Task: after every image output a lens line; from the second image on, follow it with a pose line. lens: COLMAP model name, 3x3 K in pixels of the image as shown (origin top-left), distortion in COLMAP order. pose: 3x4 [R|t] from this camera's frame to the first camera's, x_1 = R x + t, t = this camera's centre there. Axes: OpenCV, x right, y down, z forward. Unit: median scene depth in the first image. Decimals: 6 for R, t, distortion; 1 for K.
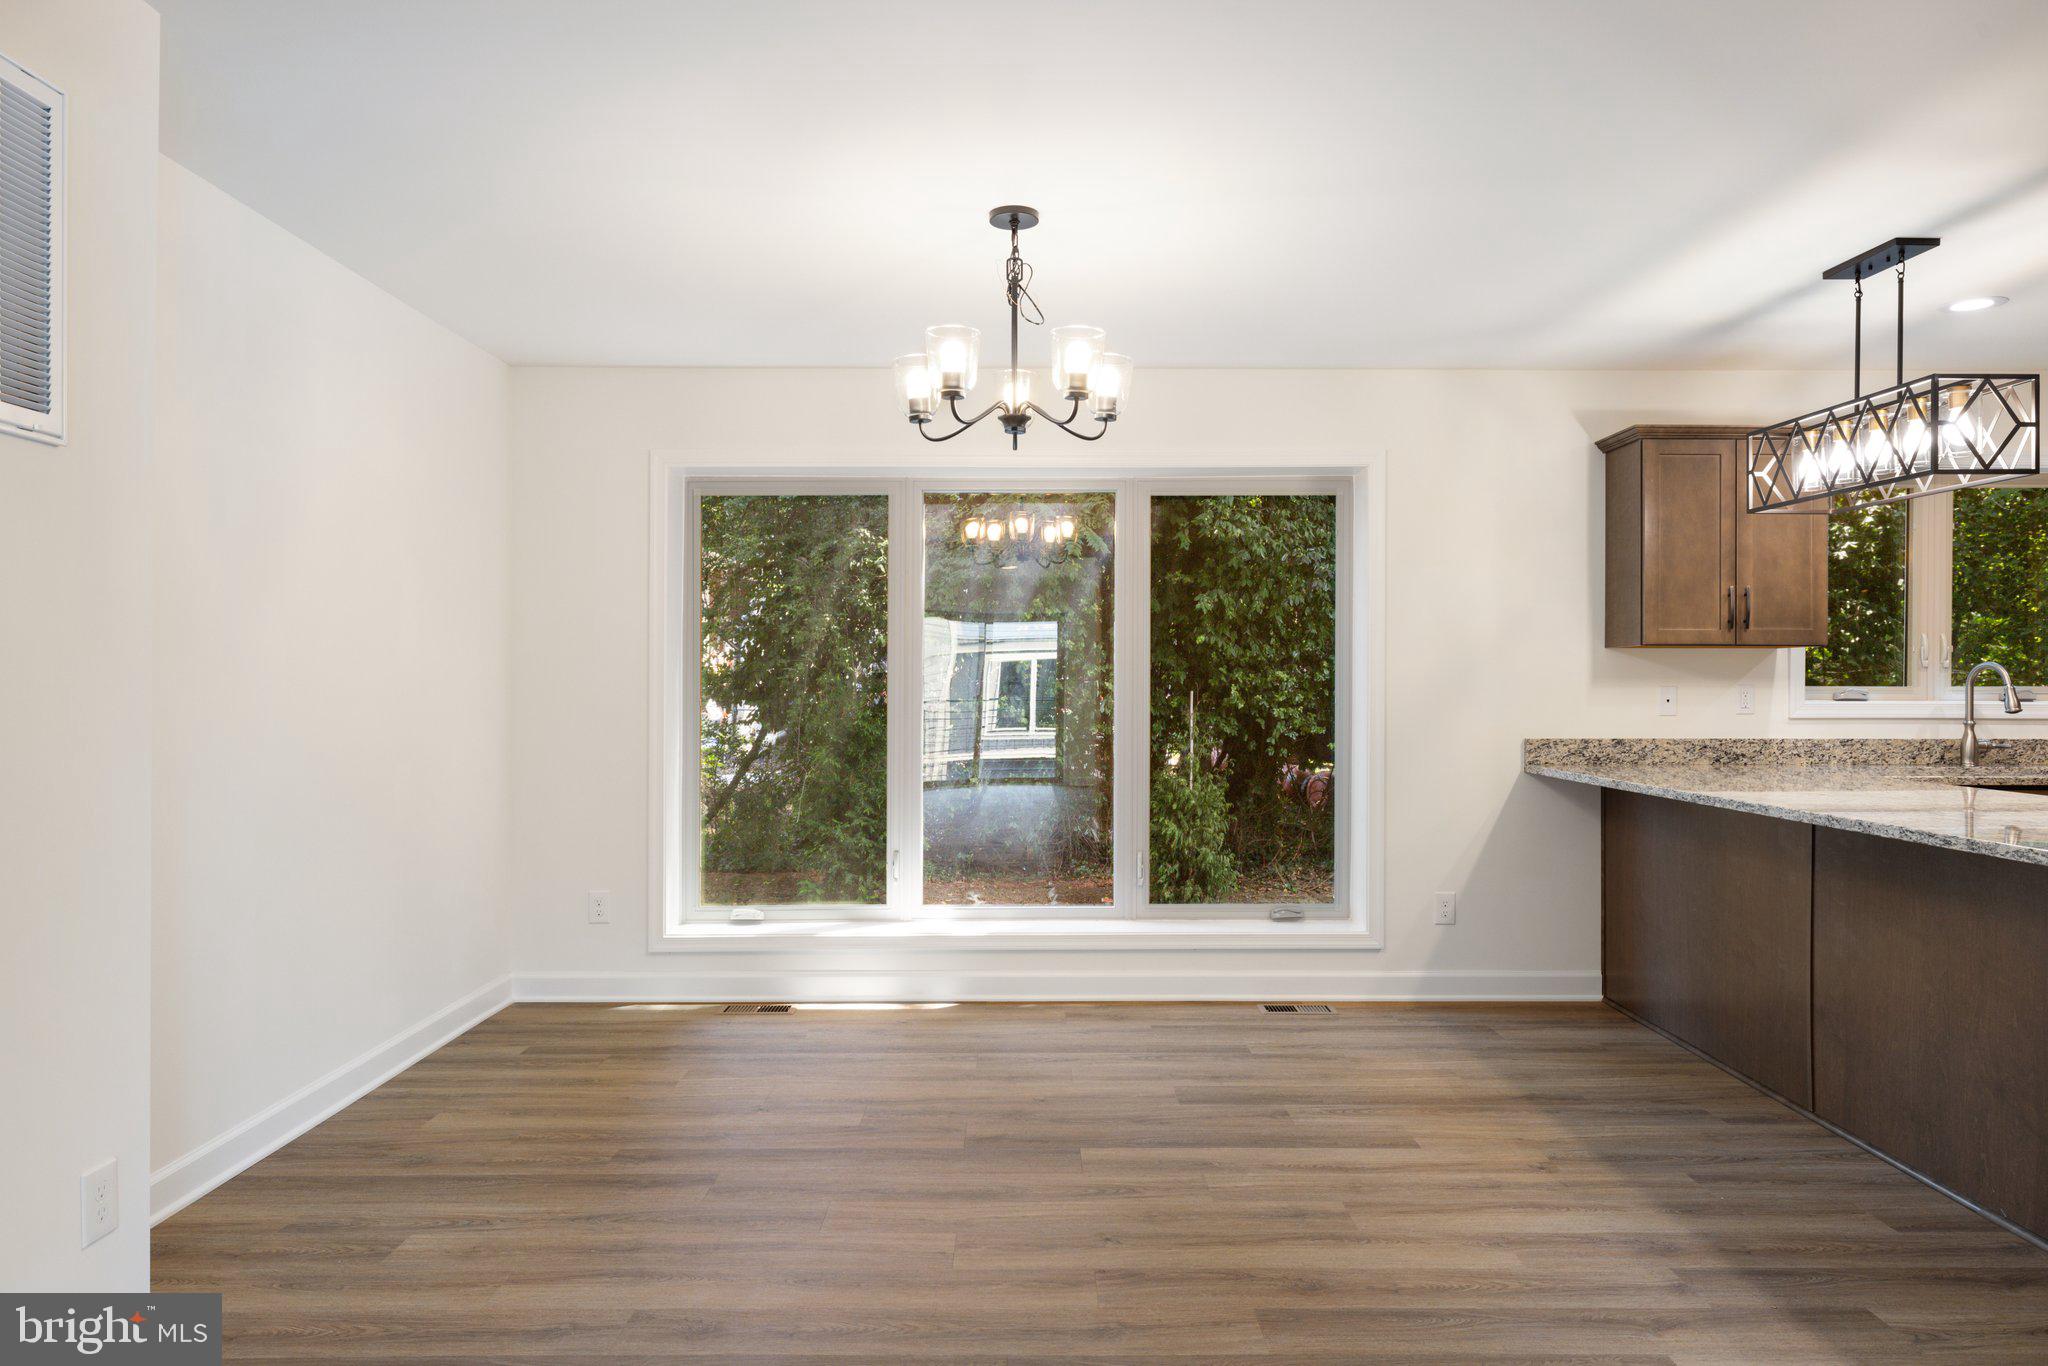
lens RADIAL K [[1361.3, 0, 1051.9], [0, 1361.3, 686.5], [0, 0, 1]] dist [-0.002171, 0.001804]
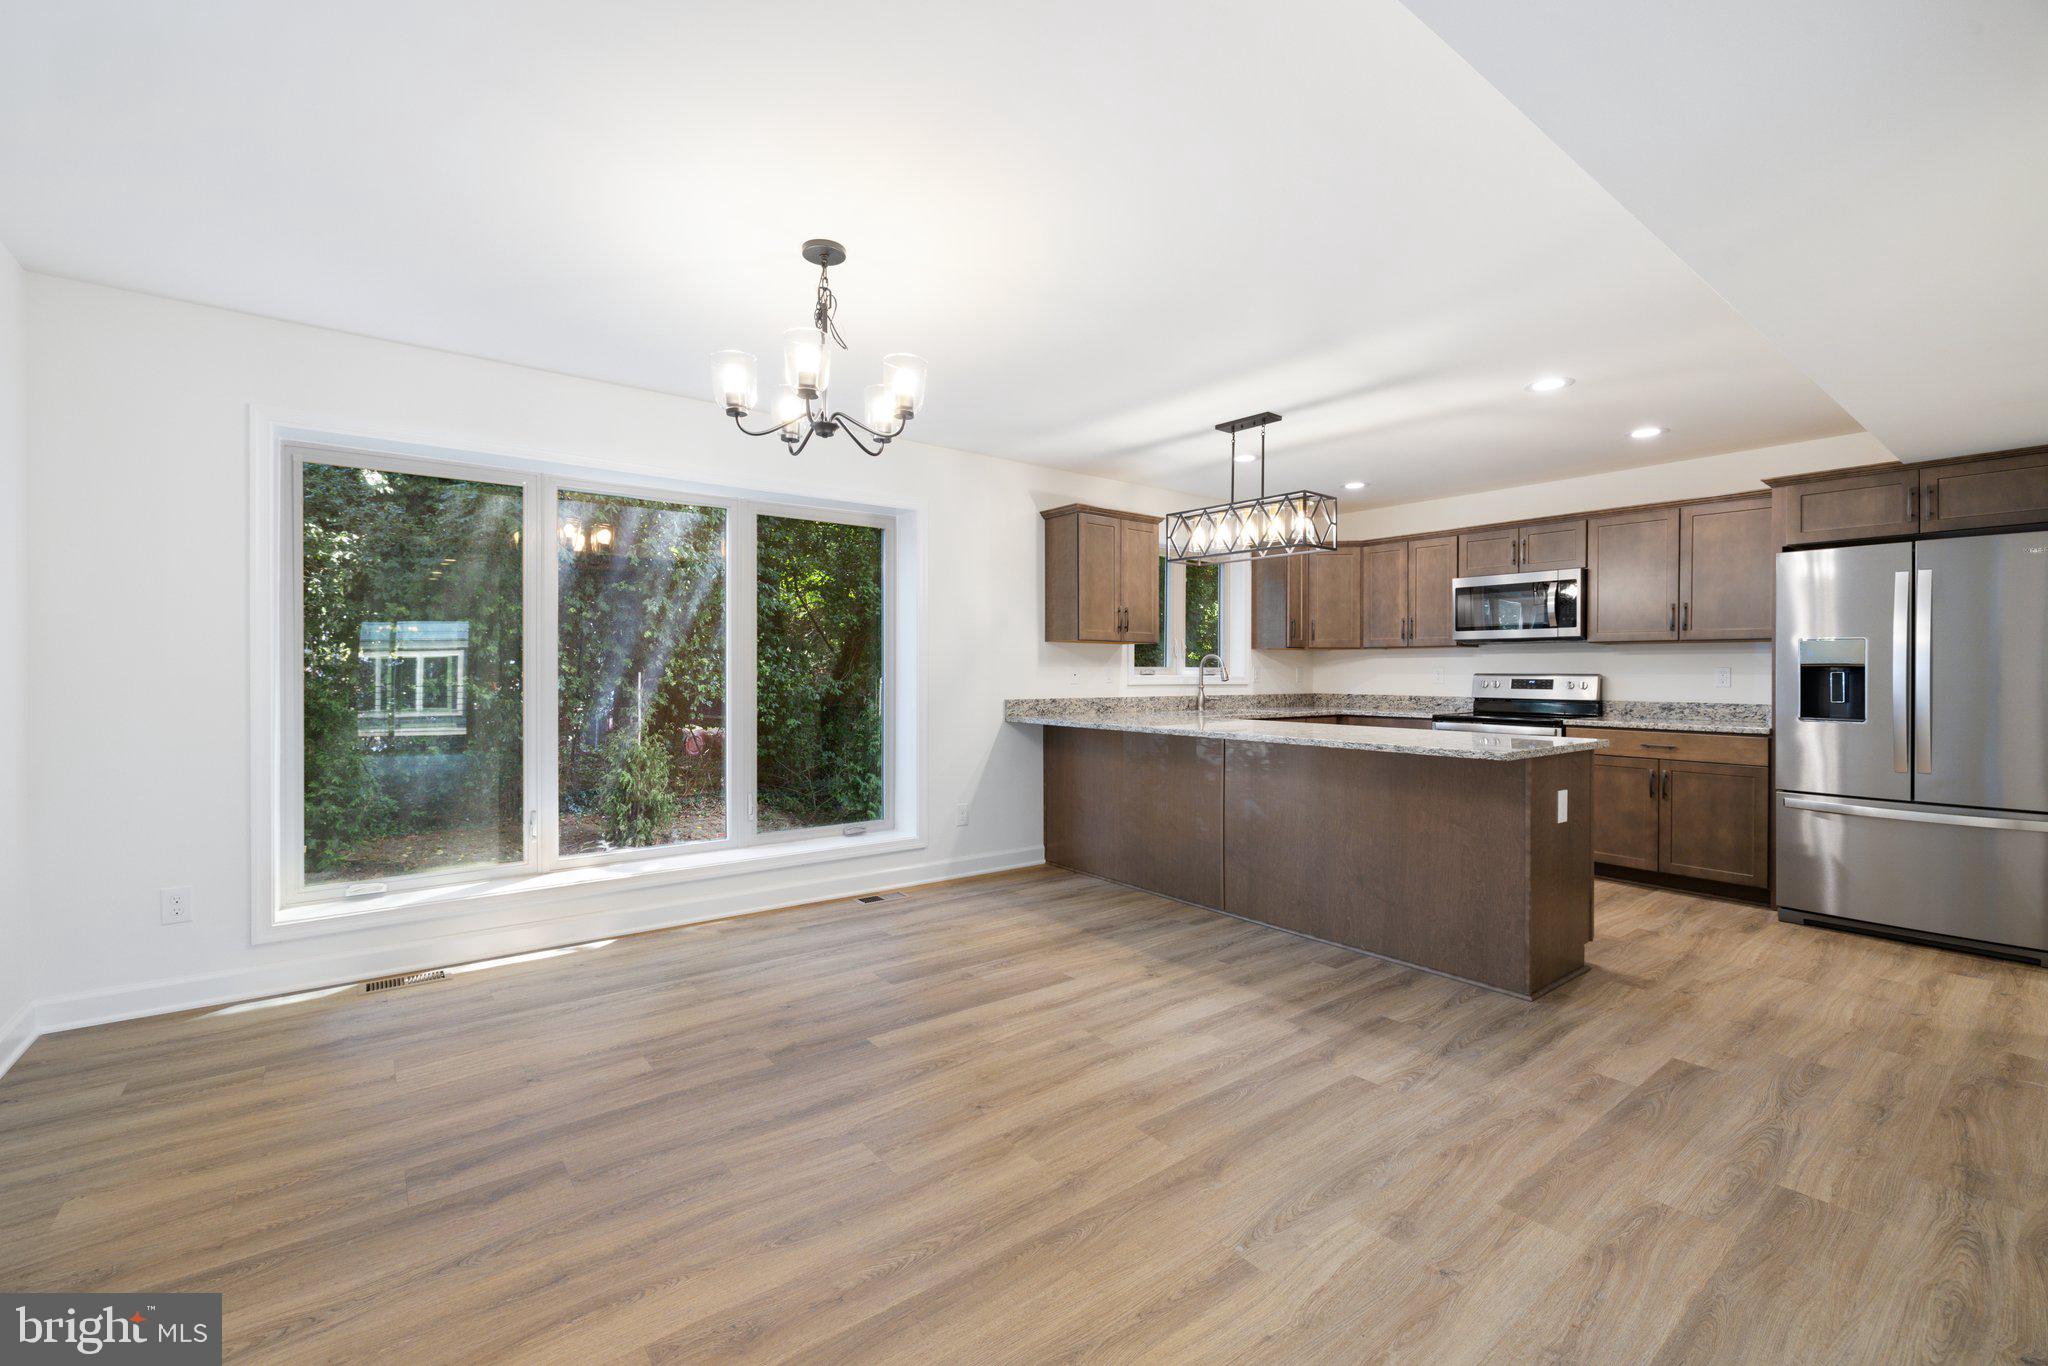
lens RADIAL K [[867.9, 0, 1024.0], [0, 867.9, 683.0], [0, 0, 1]] dist [-0.003496, -0.000158]
pose [[0.795421, -0.006365, 0.606024, -0.283043], [-0.000239, 0.999941, 0.010817, 0.011034], [-0.606057, -0.008749, 0.795373, 0.254370]]
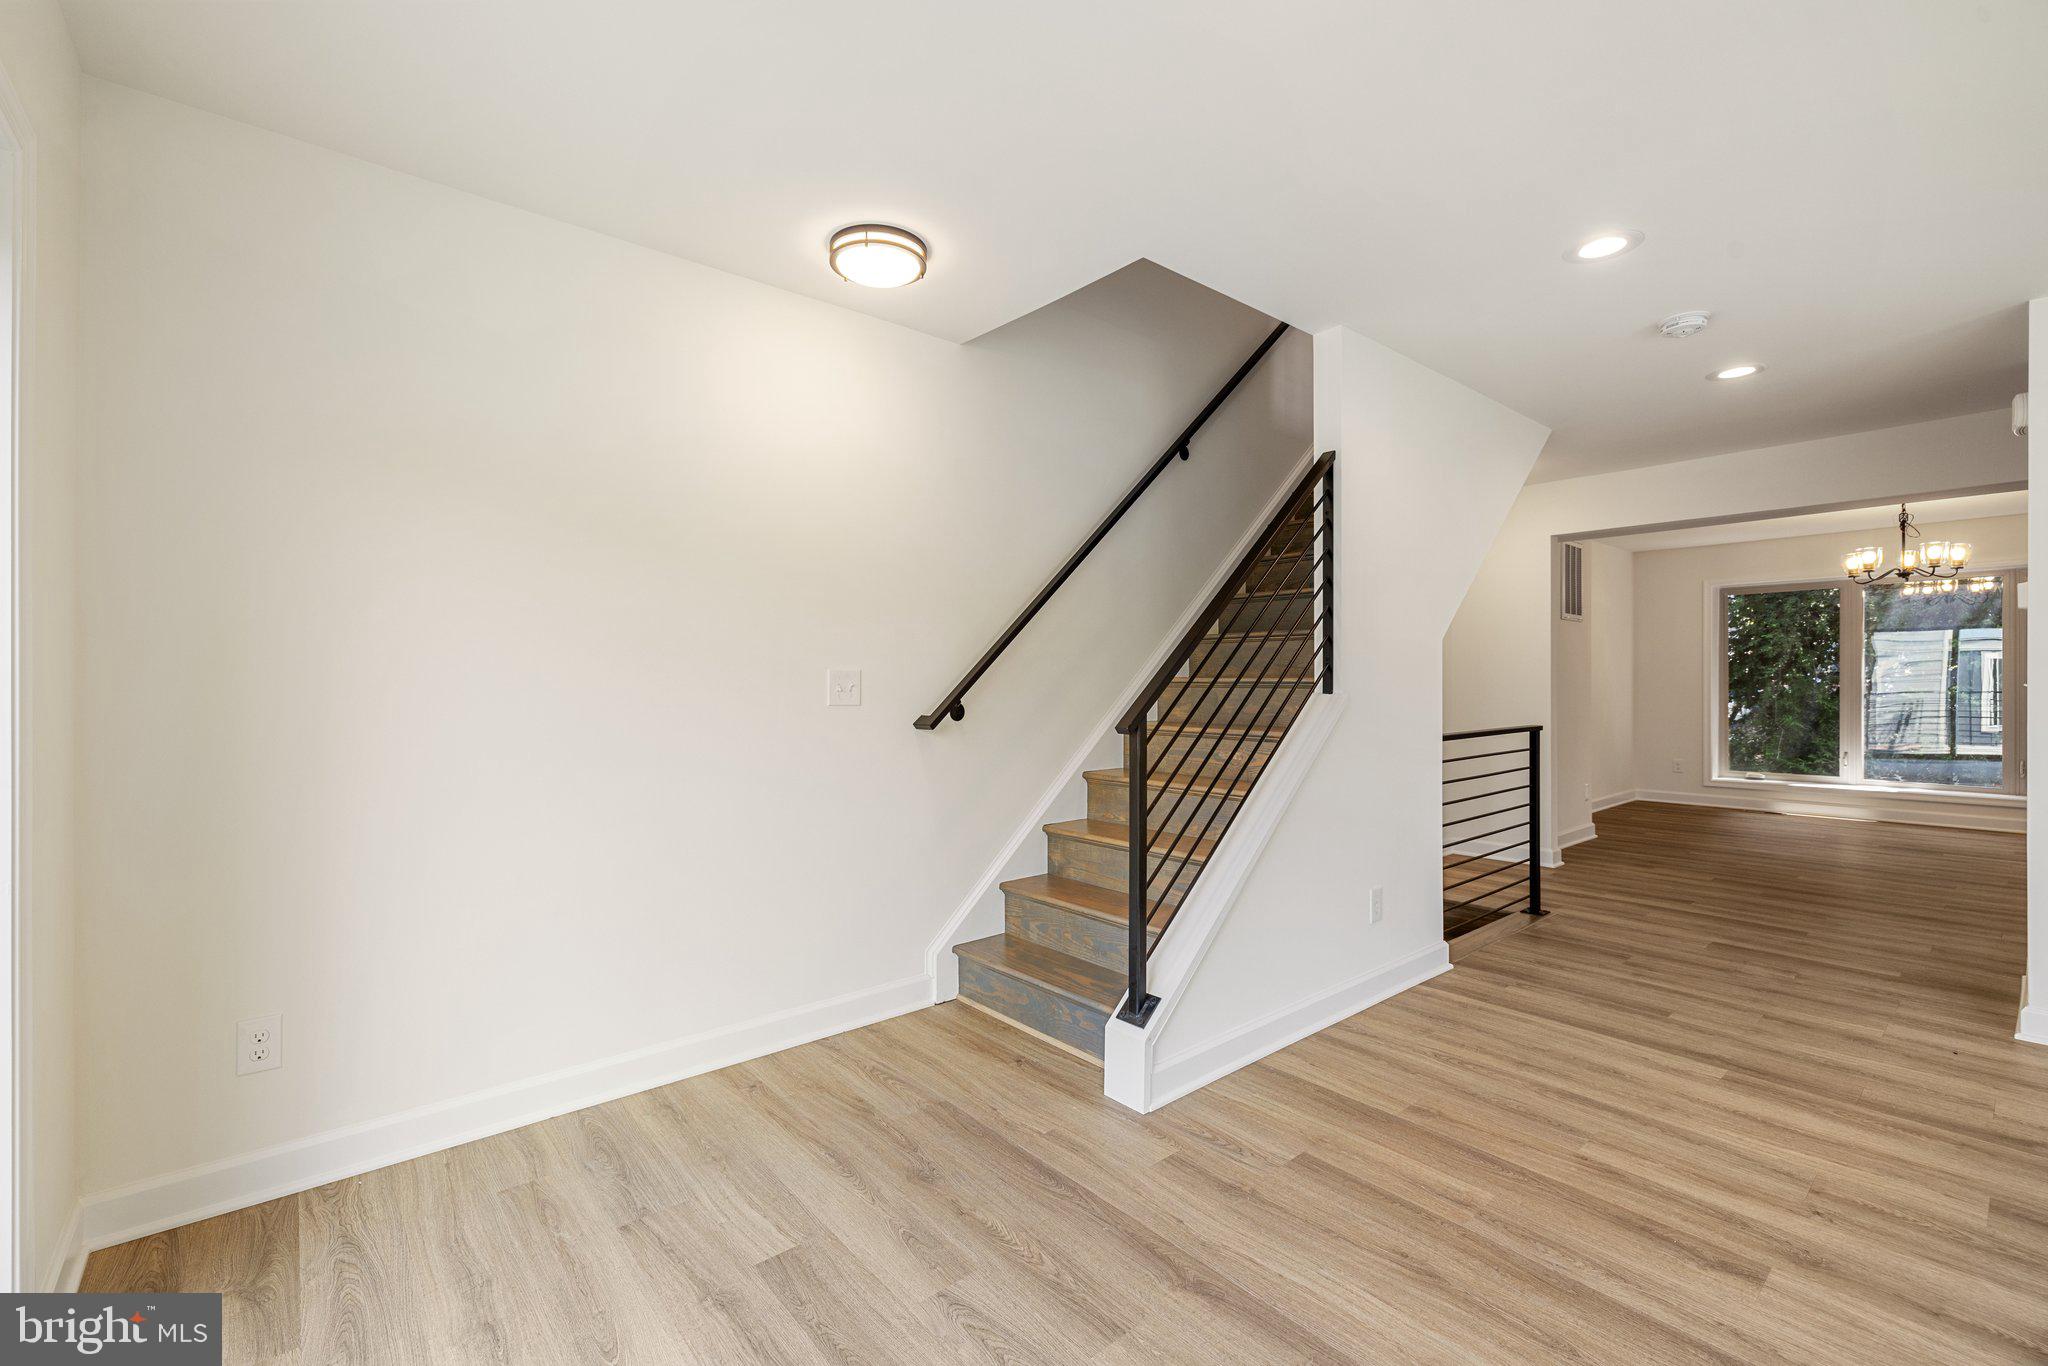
lens RADIAL K [[877.2, 0, 973.9], [0, 877.2, 678.6], [0, 0, 1]] dist [0.002115, 0.000100]
pose [[0.619217, -0.004322, -0.785208, 0.160623], [-0.001583, 0.999976, -0.006752, 0.019160], [0.785219, 0.005424, 0.619195, -1.222564]]
